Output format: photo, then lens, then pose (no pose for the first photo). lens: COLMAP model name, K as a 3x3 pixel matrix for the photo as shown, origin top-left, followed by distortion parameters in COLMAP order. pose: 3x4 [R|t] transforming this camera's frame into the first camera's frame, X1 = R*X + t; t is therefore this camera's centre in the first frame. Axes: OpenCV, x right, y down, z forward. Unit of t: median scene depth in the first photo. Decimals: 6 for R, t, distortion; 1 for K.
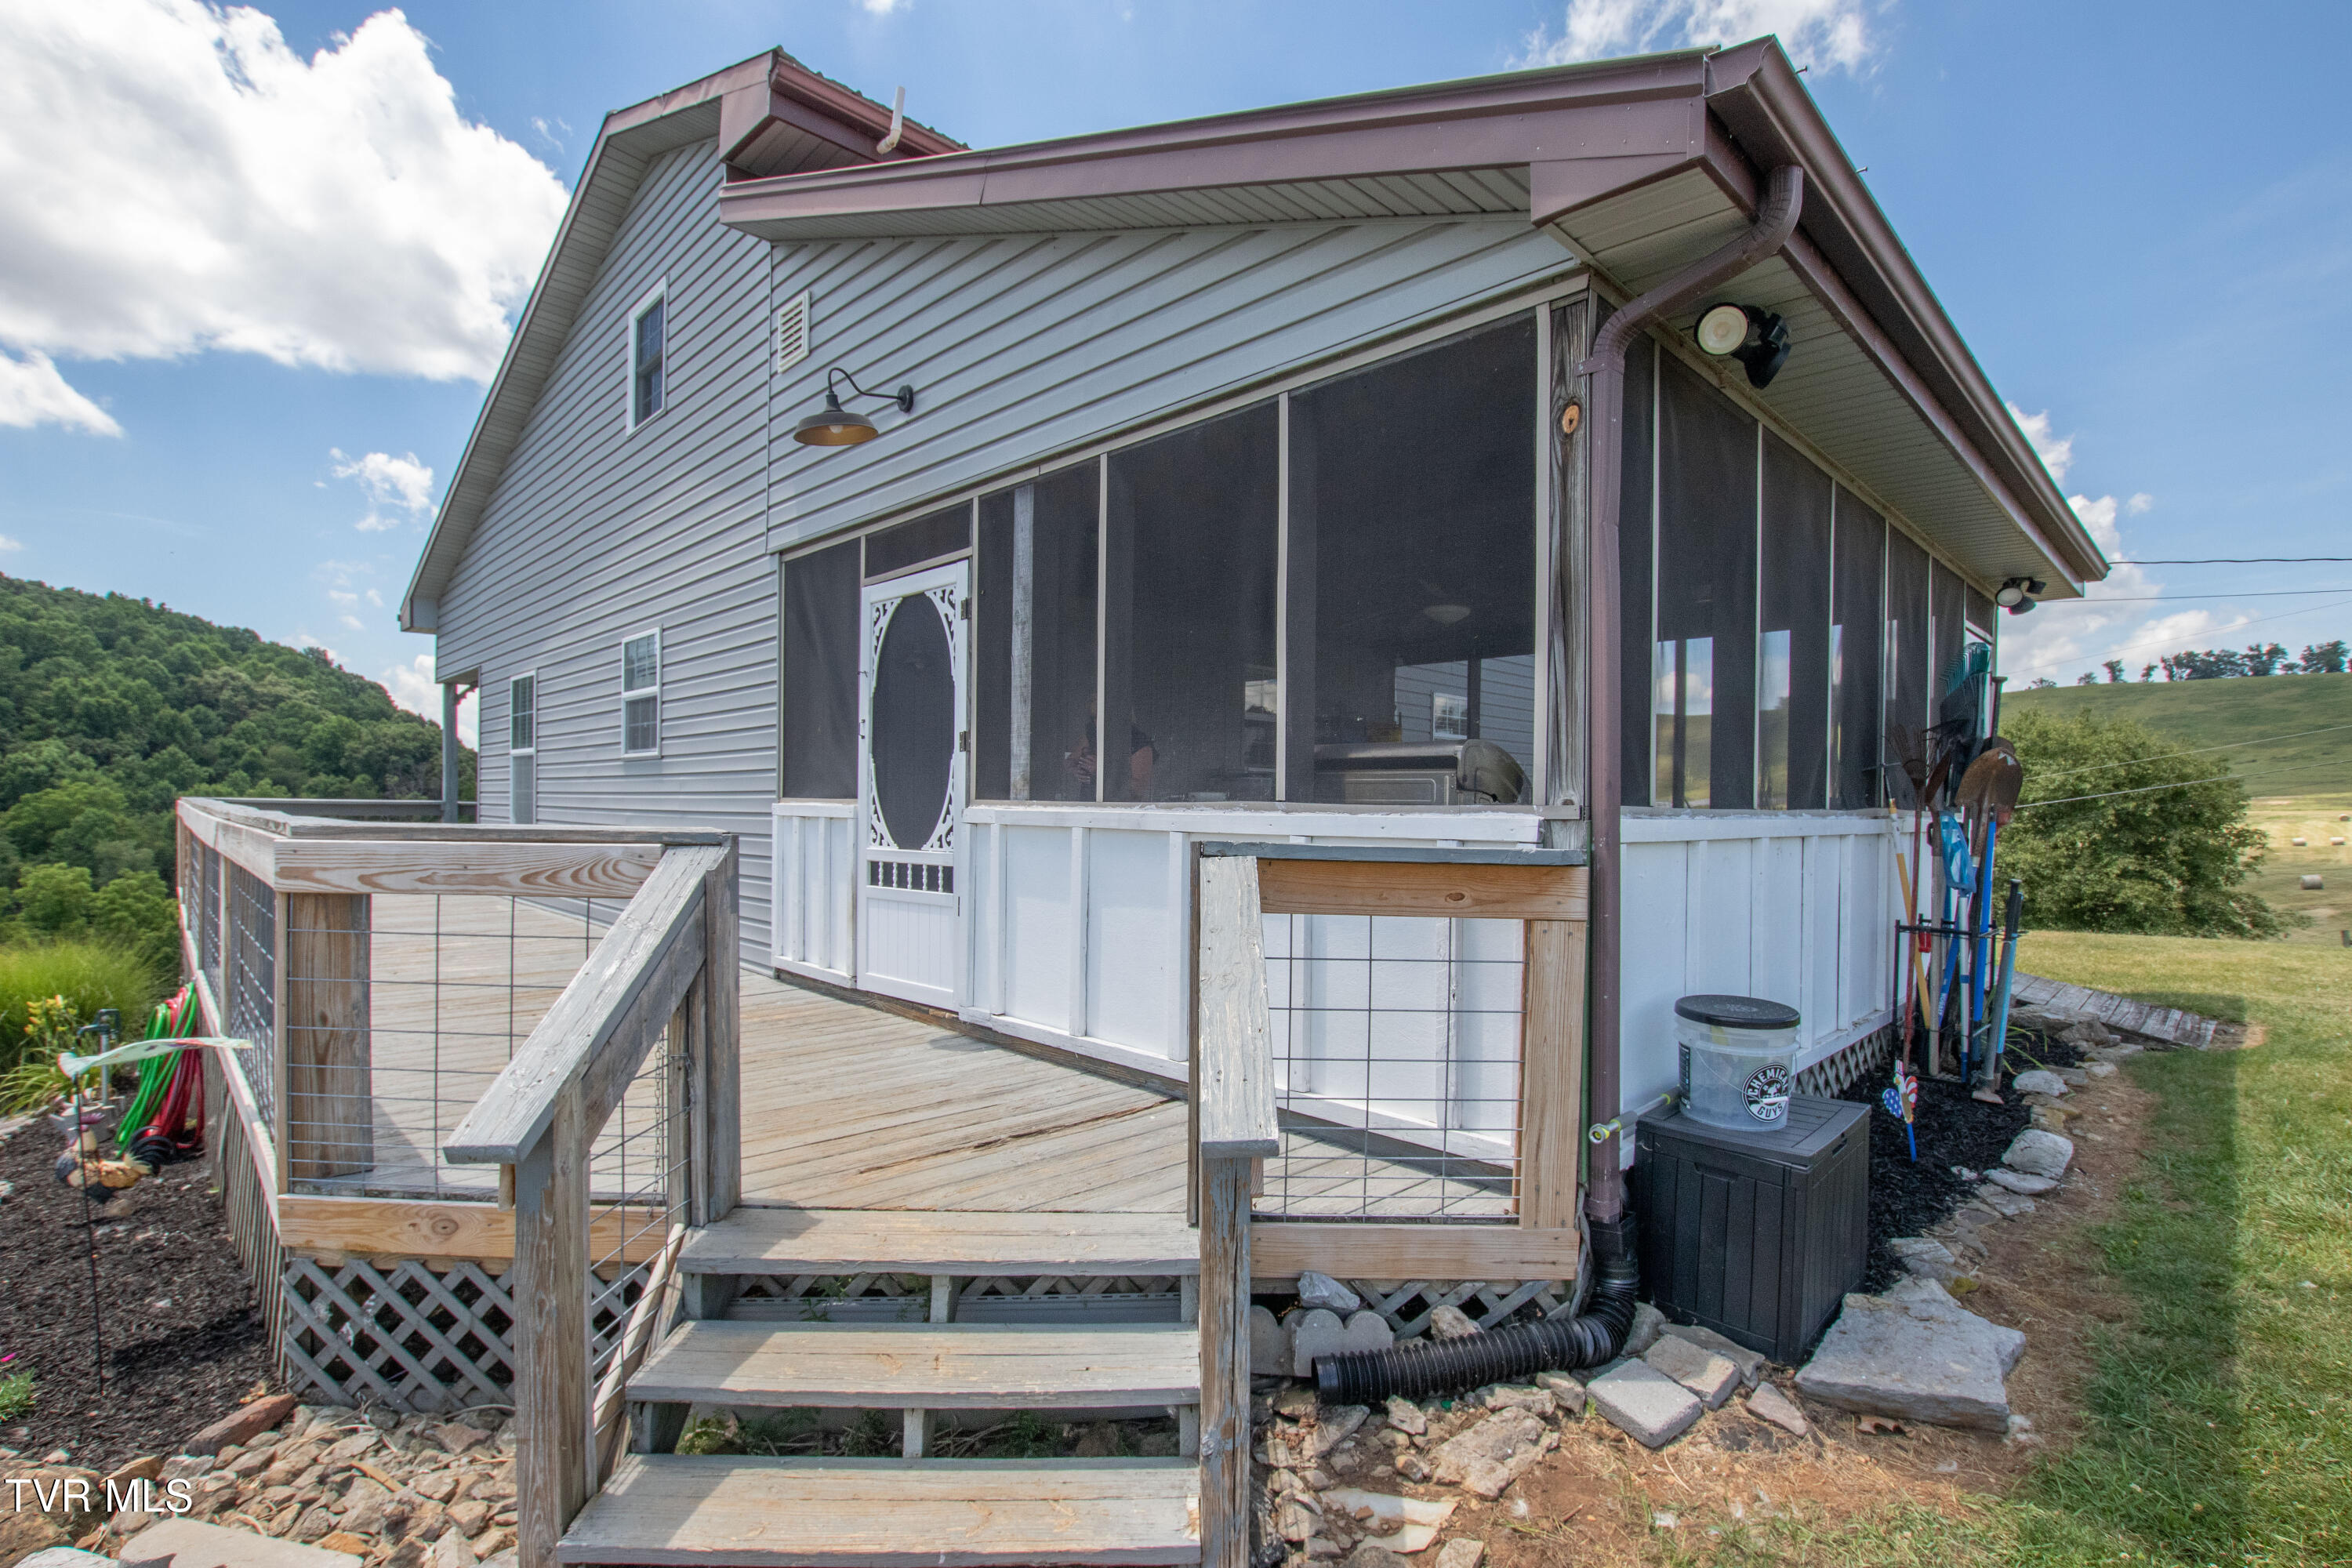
lens RADIAL K [[1092.0, 0, 1172.6], [0, 1092.0, 808.6], [0, 0, 1]] dist [-0.029515, 0.002193]
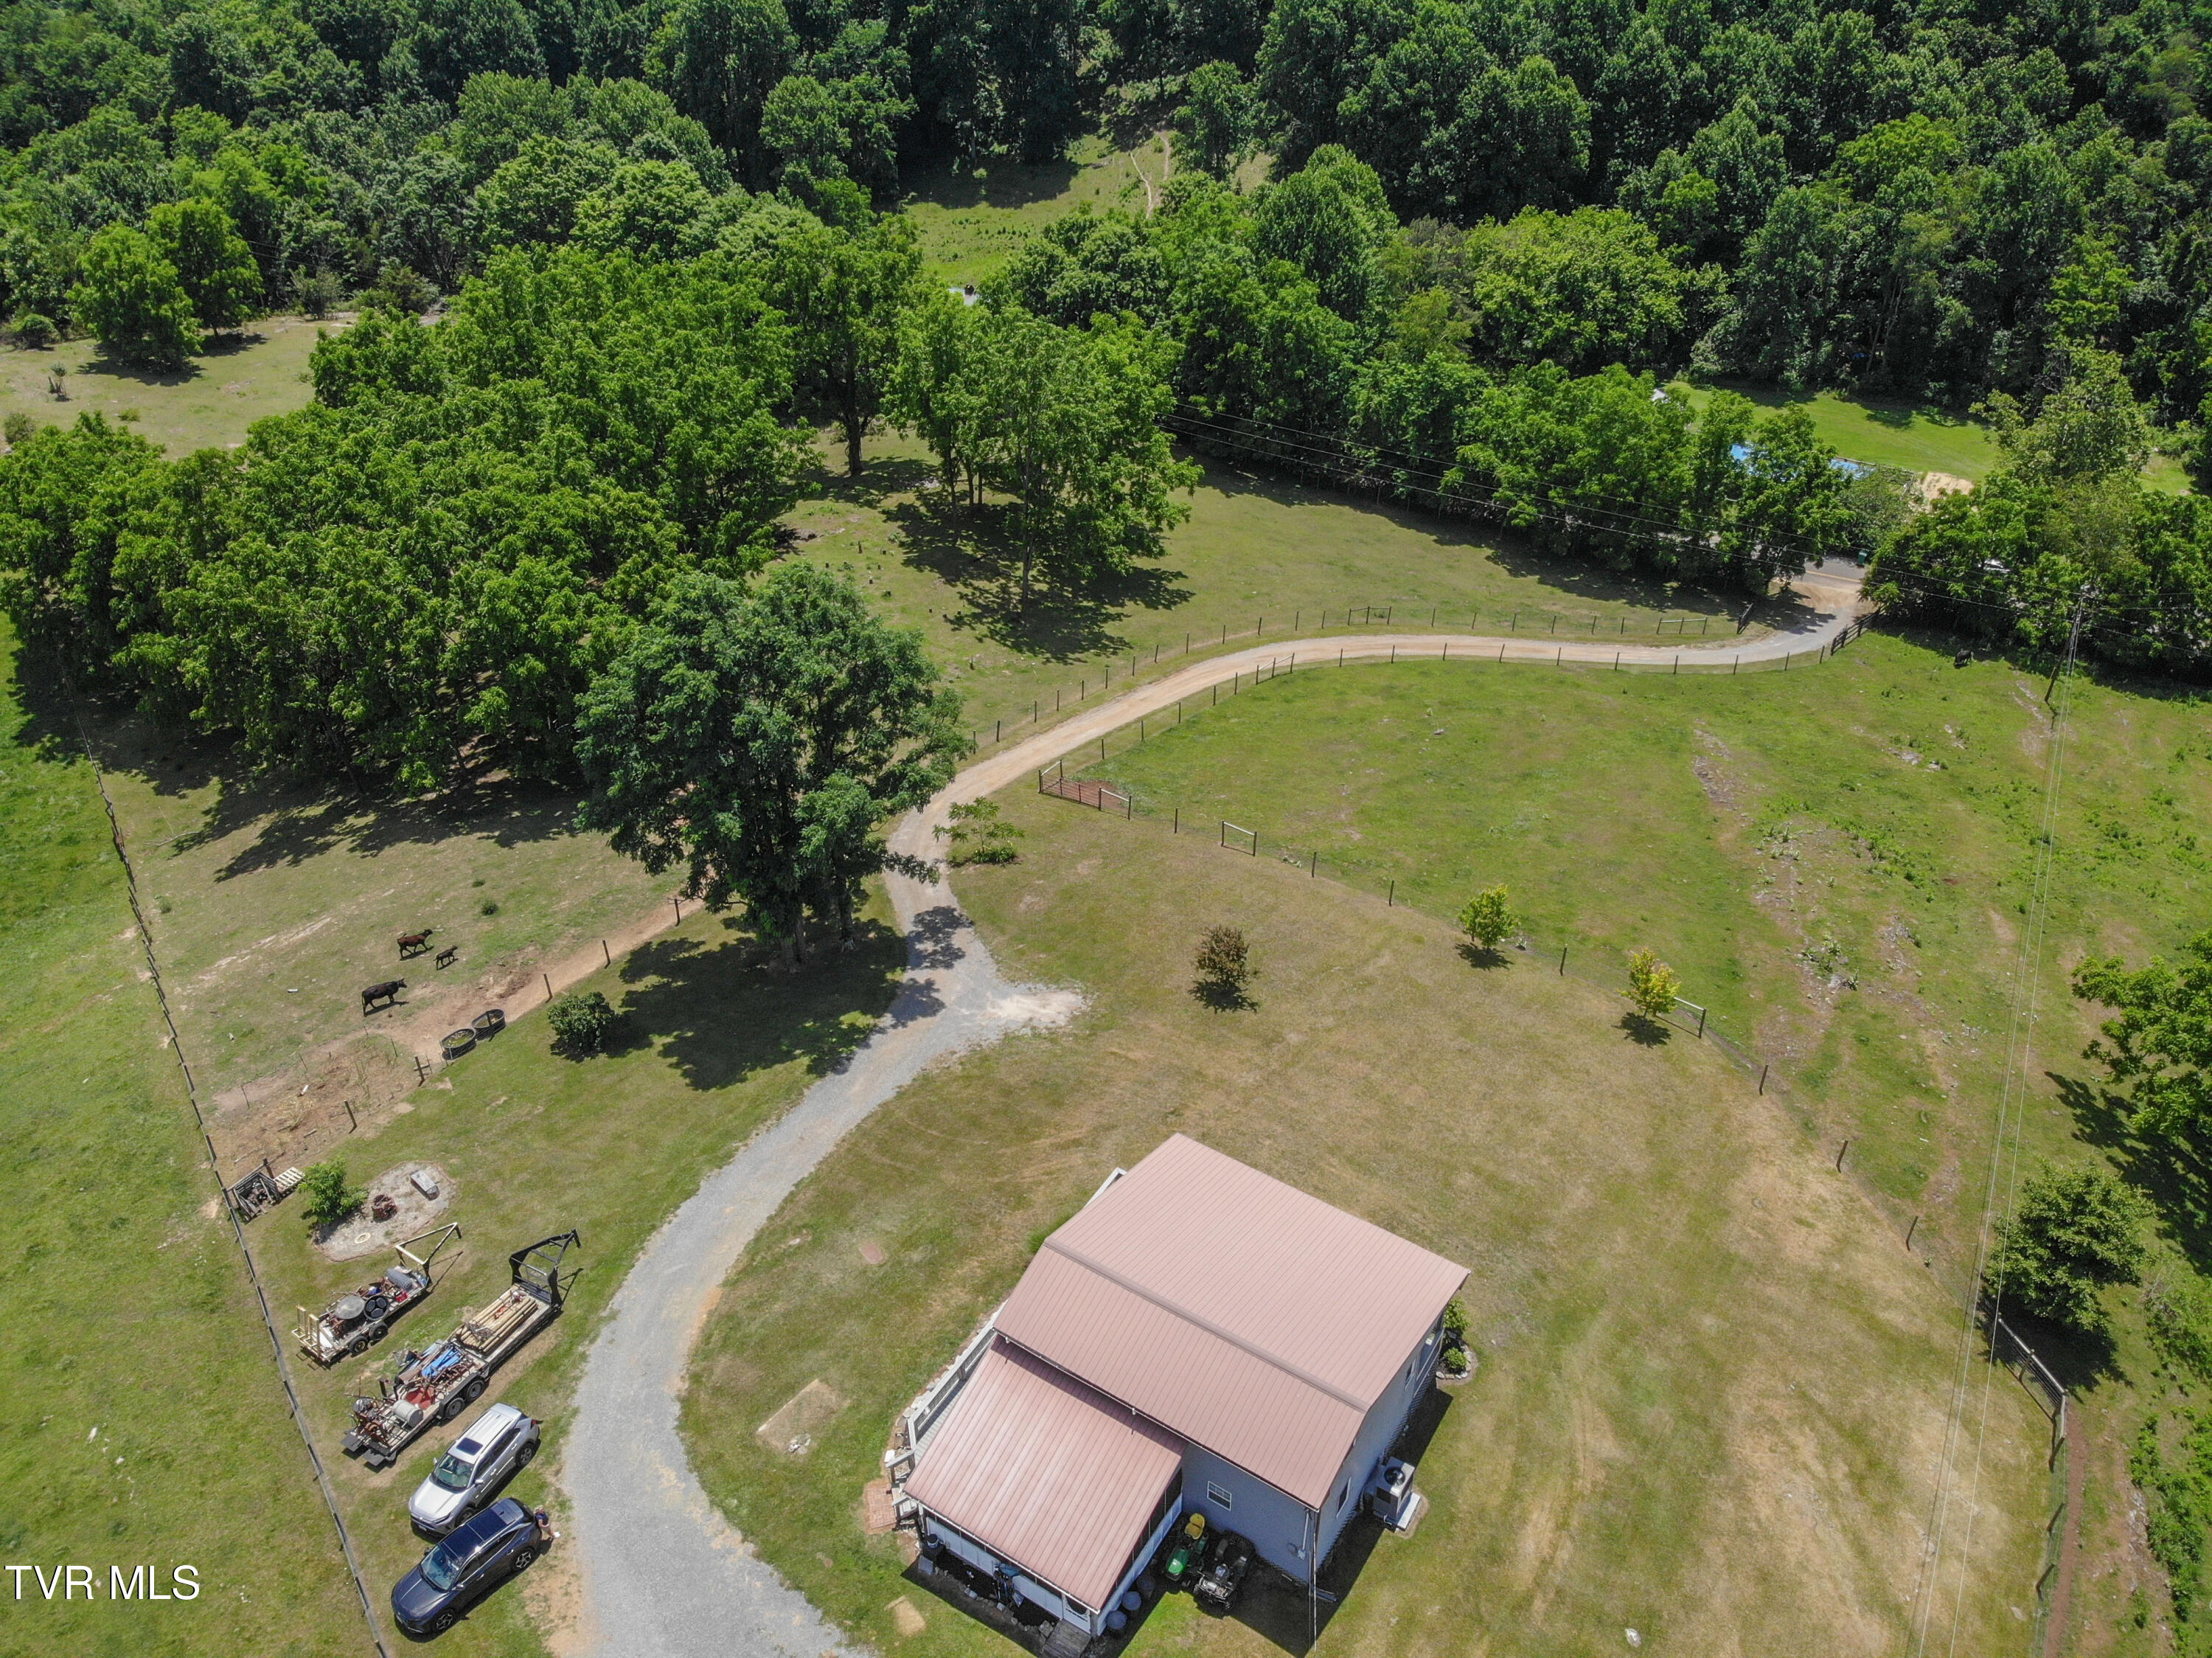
lens RADIAL K [[1615.3, 0, 1100.3], [0, 1615.3, 826.4], [0, 0, 1]] dist [0.070941, -0.177519]
pose [[0.227786, 0.552207, -0.801986, 0.179044], [0.008758, 0.822443, 0.568780, -0.269586], [0.973672, -0.136584, 0.182505, 0.014633]]
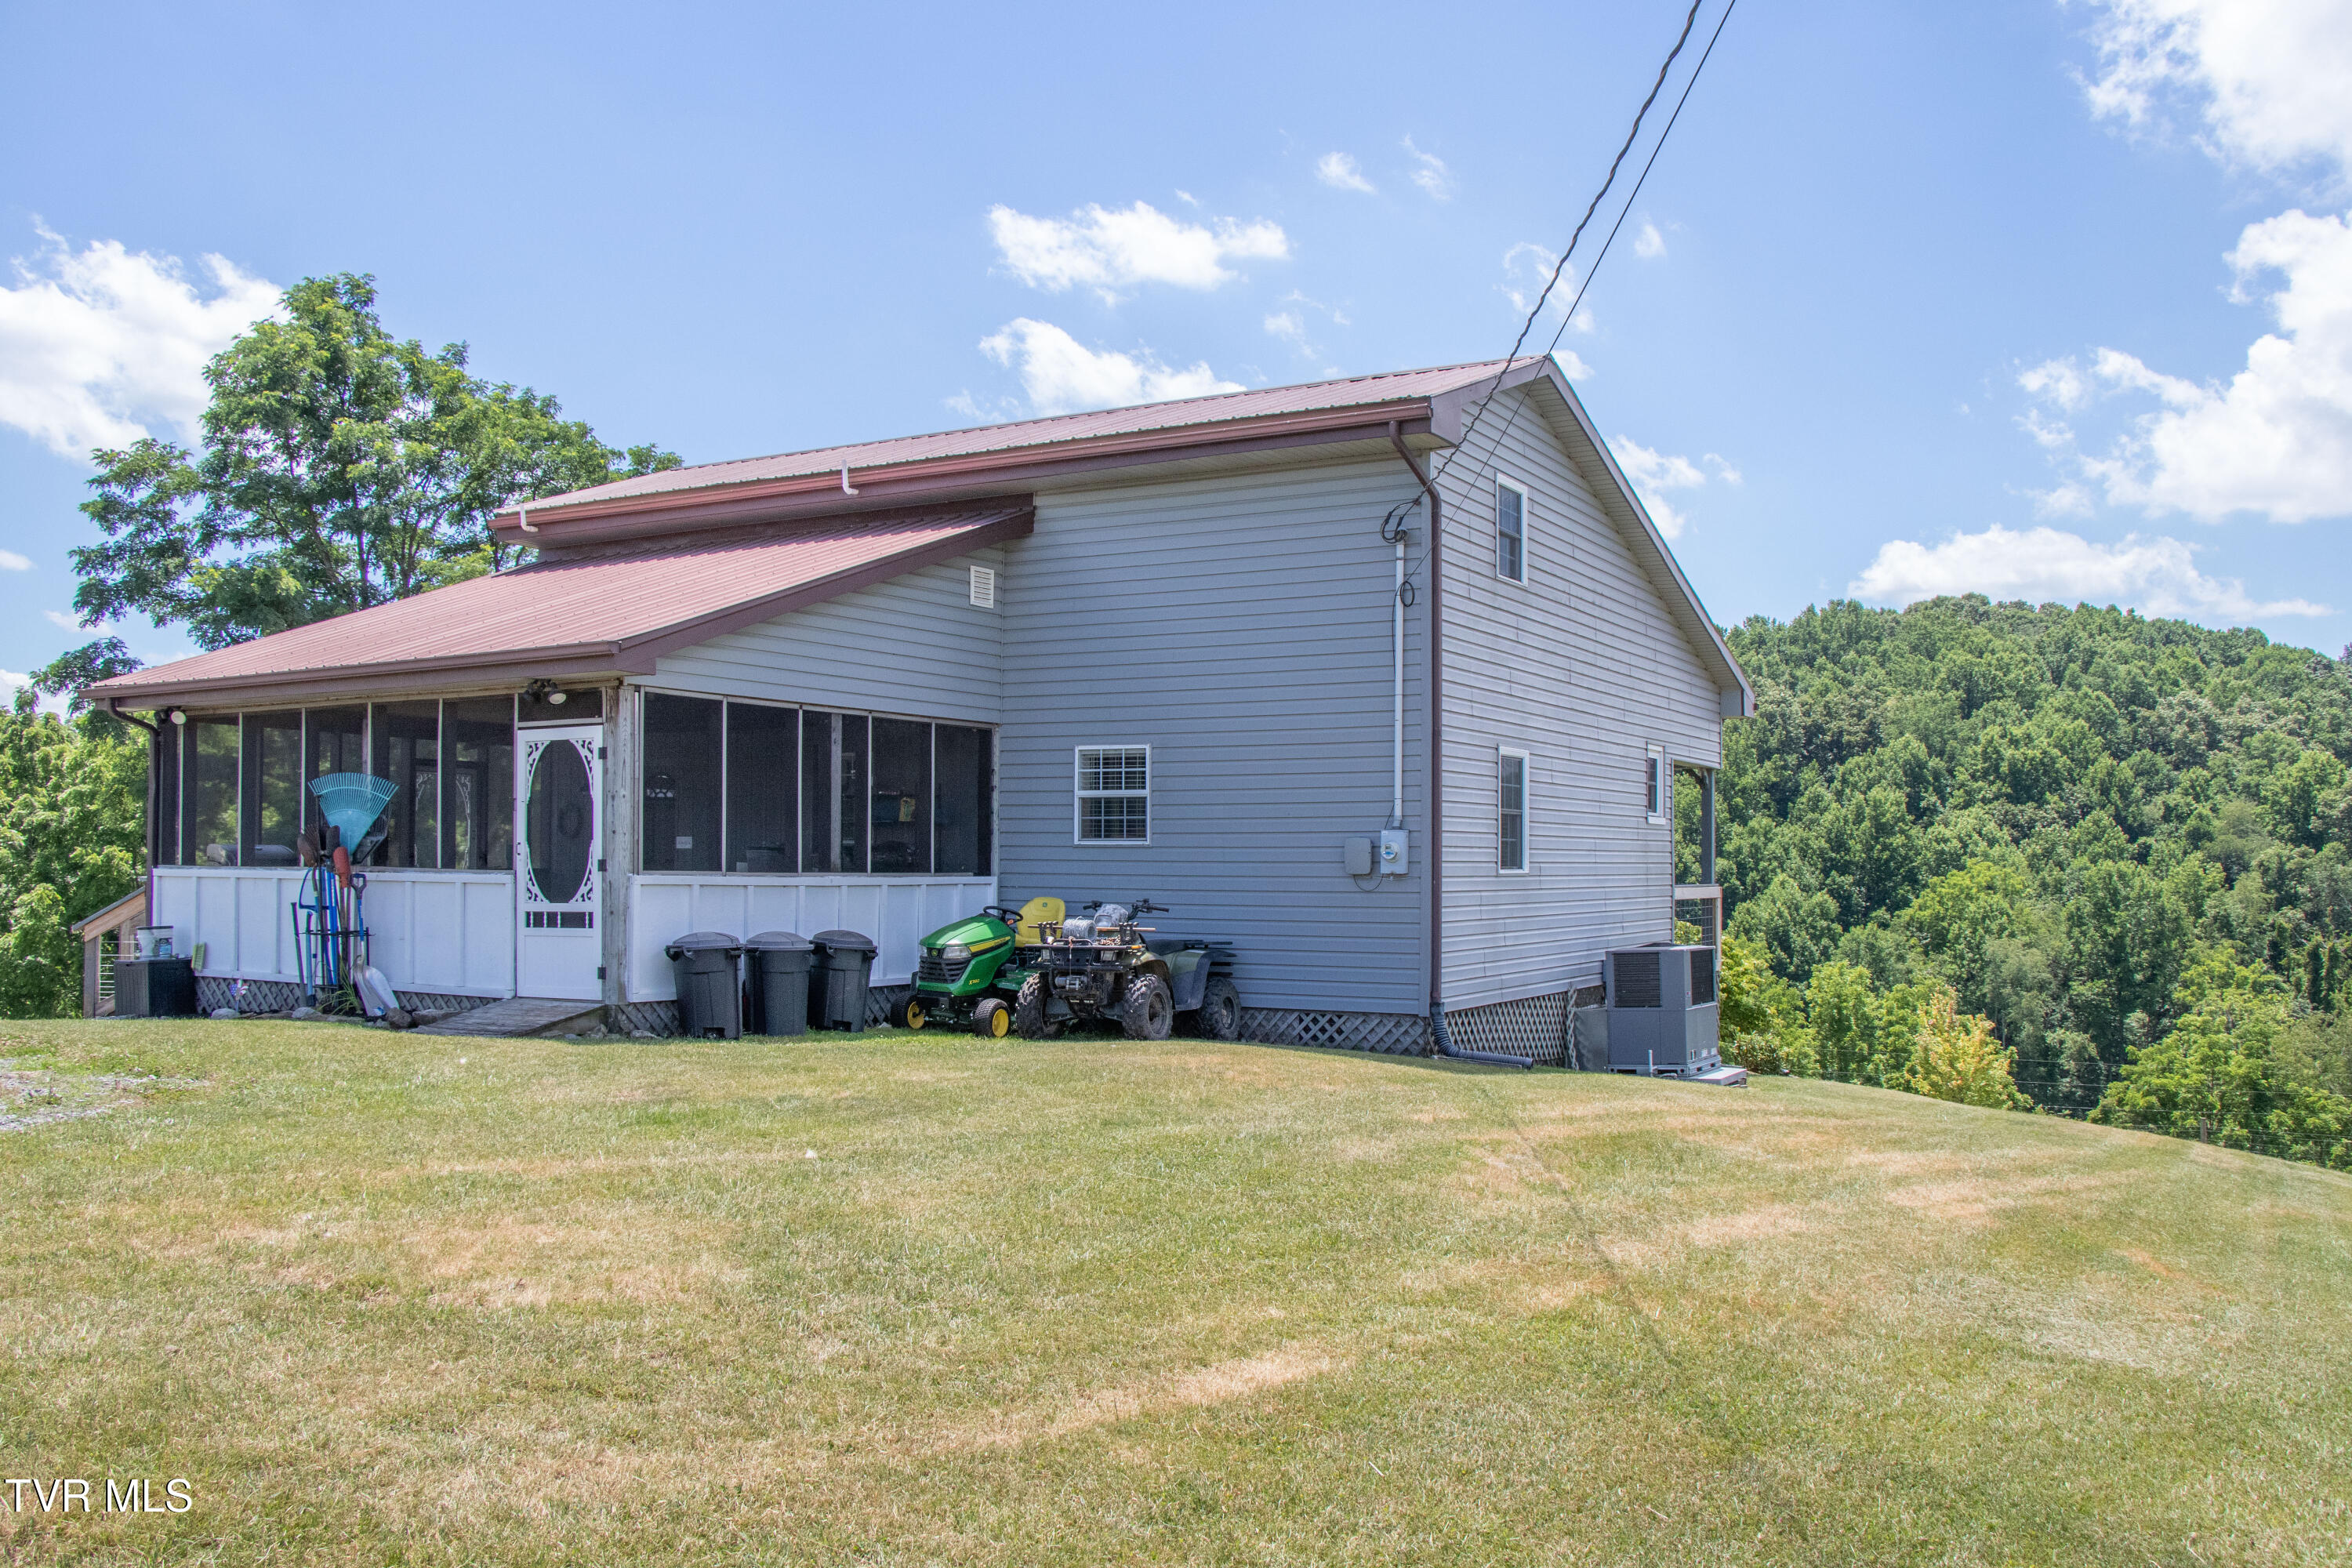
lens RADIAL K [[1942.0, 0, 1160.2], [0, 1942.0, 824.9], [0, 0, 1]] dist [-0.181734, 0.161457]
pose [[0.269531, -0.032100, -0.962457, 0.121716], [-0.006685, 0.999358, -0.035203, 0.000959], [0.962969, 0.015922, 0.269143, 0.043226]]
